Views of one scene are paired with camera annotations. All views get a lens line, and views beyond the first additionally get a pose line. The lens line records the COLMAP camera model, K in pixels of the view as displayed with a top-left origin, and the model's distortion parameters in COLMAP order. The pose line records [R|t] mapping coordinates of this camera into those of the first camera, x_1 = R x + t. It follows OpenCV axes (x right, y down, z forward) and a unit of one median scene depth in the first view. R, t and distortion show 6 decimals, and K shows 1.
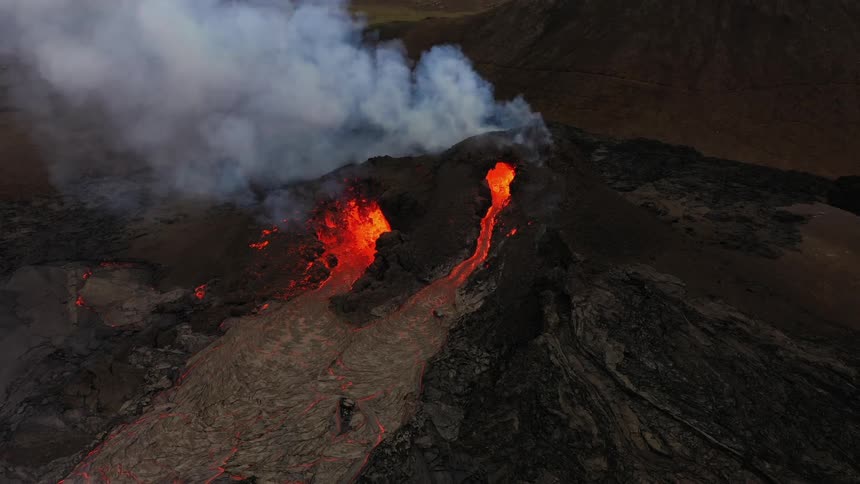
lens RADIAL K [[689.5, 0, 430.0], [0, 689.5, 242.0], [0, 0, 1]] dist [0.002381, -0.005497]
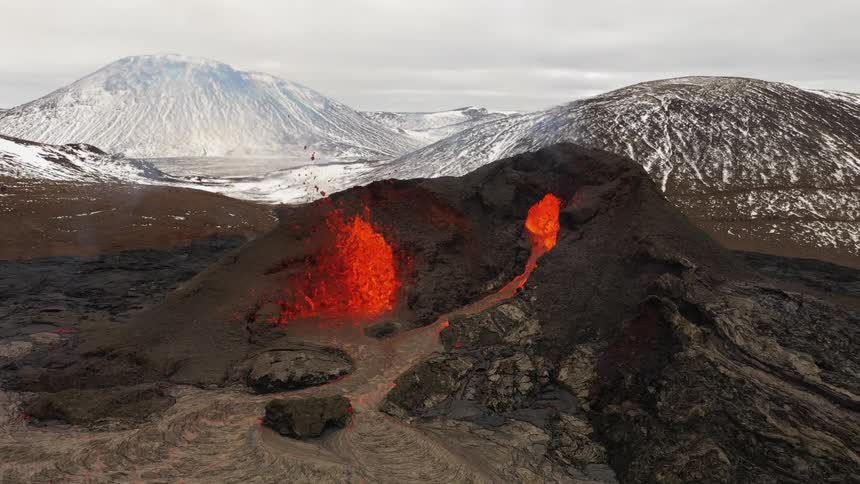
lens RADIAL K [[689.5, 0, 430.0], [0, 689.5, 242.0], [0, 0, 1]] dist [0.002381, -0.005497]
pose [[0.989149, -0.008989, 0.146638, -0.164113], [0.050356, 0.958409, -0.280922, 0.193166], [-0.138014, 0.285258, 0.948462, 0.342532]]
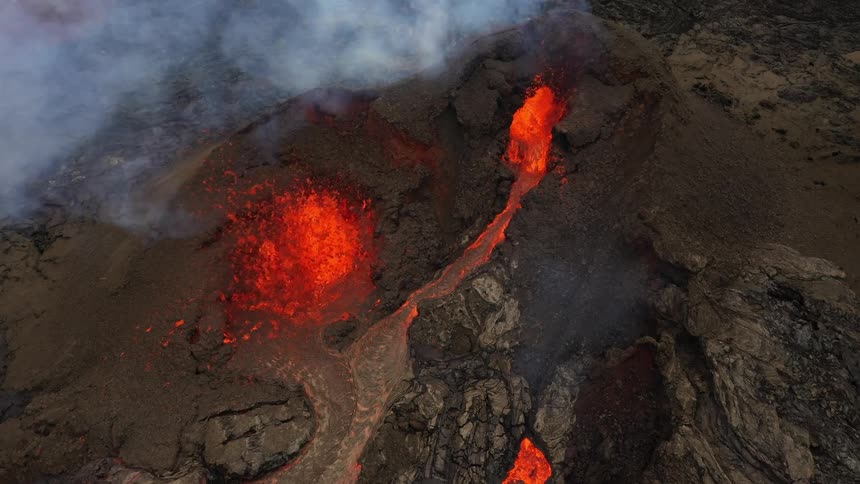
lens RADIAL K [[689.5, 0, 430.0], [0, 689.5, 242.0], [0, 0, 1]] dist [0.002381, -0.005497]
pose [[0.983577, -0.134369, 0.120507, -0.092927], [0.089495, 0.942881, 0.320885, -0.215629], [-0.156741, -0.304830, 0.939421, 0.470162]]
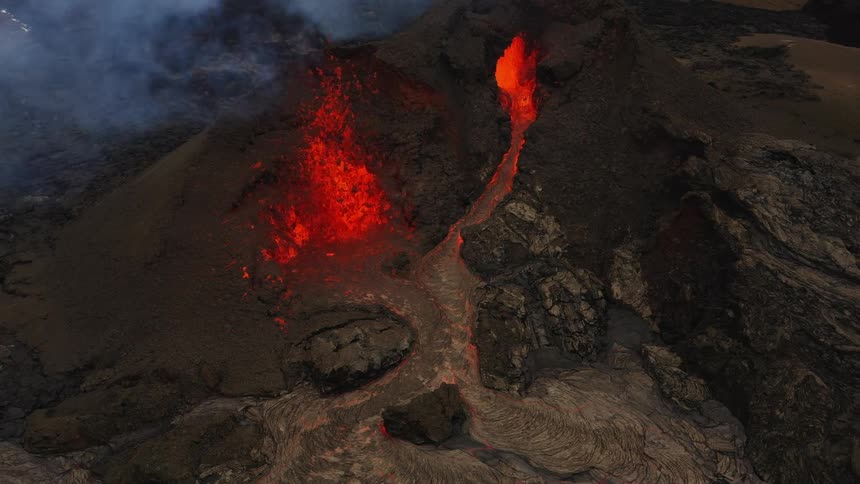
lens RADIAL K [[966.7, 0, 430.0], [0, 966.7, 242.0], [0, 0, 1]] dist [-0.013149, 0.038544]
pose [[0.878630, -0.237785, 0.414087, -0.452312], [0.211509, 0.971284, 0.108958, -0.039978], [-0.428105, -0.008151, 0.903692, 0.251533]]
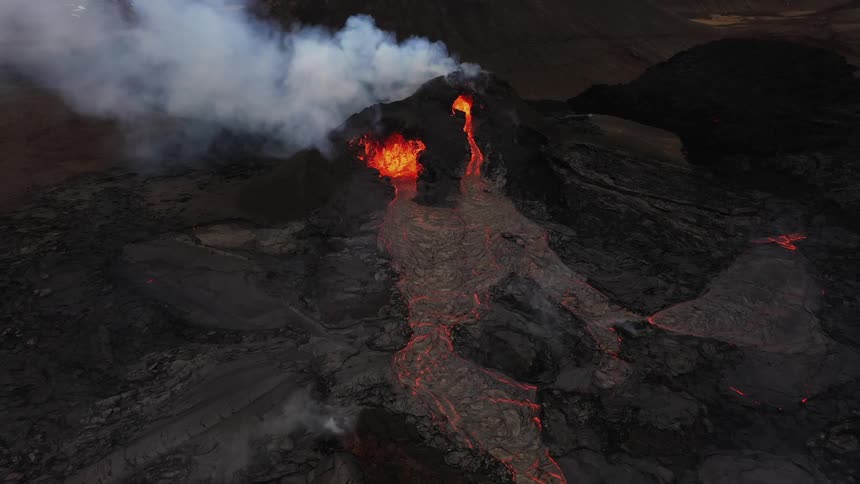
lens RADIAL K [[689.5, 0, 430.0], [0, 689.5, 242.0], [0, 0, 1]] dist [0.002381, -0.005497]
pose [[0.827714, -0.235491, 0.509345, -0.853233], [0.251460, 0.967102, 0.038494, 0.122411], [-0.501654, 0.096218, 0.859701, -0.174181]]
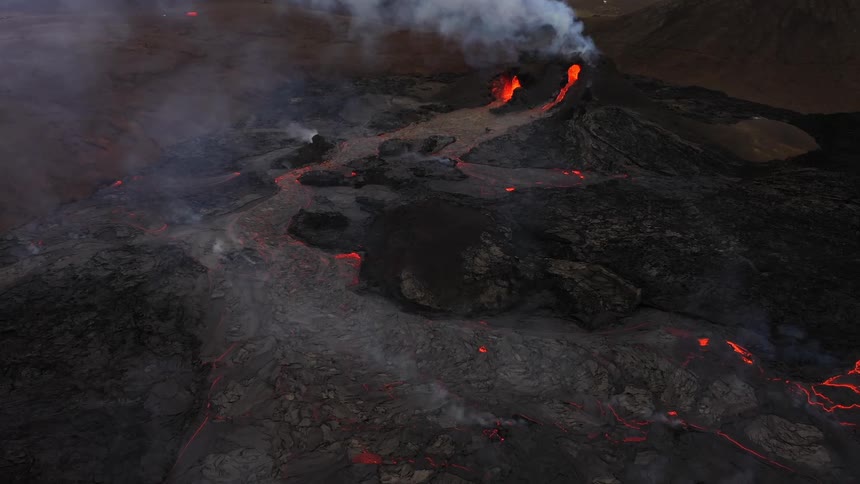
lens RADIAL K [[689.5, 0, 430.0], [0, 689.5, 242.0], [0, 0, 1]] dist [0.002381, -0.005497]
pose [[0.953284, 0.139192, -0.268096, 0.380433], [-0.144264, 0.989539, 0.000790, 0.591817], [0.265402, 0.037923, 0.963392, -1.412852]]
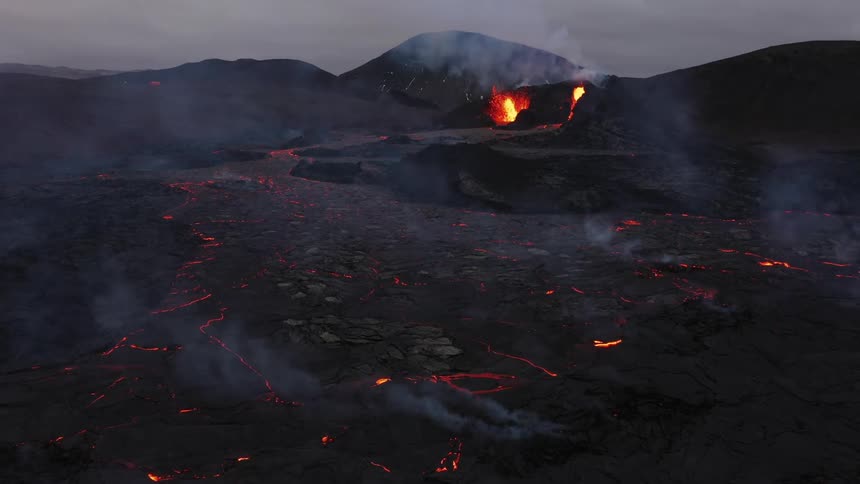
lens RADIAL K [[689.5, 0, 430.0], [0, 689.5, 242.0], [0, 0, 1]] dist [0.002381, -0.005497]
pose [[0.974414, 0.058487, -0.217017, 0.158009], [-0.111213, 0.964529, -0.239405, 1.021795], [0.195317, 0.257415, 0.946355, -1.082470]]
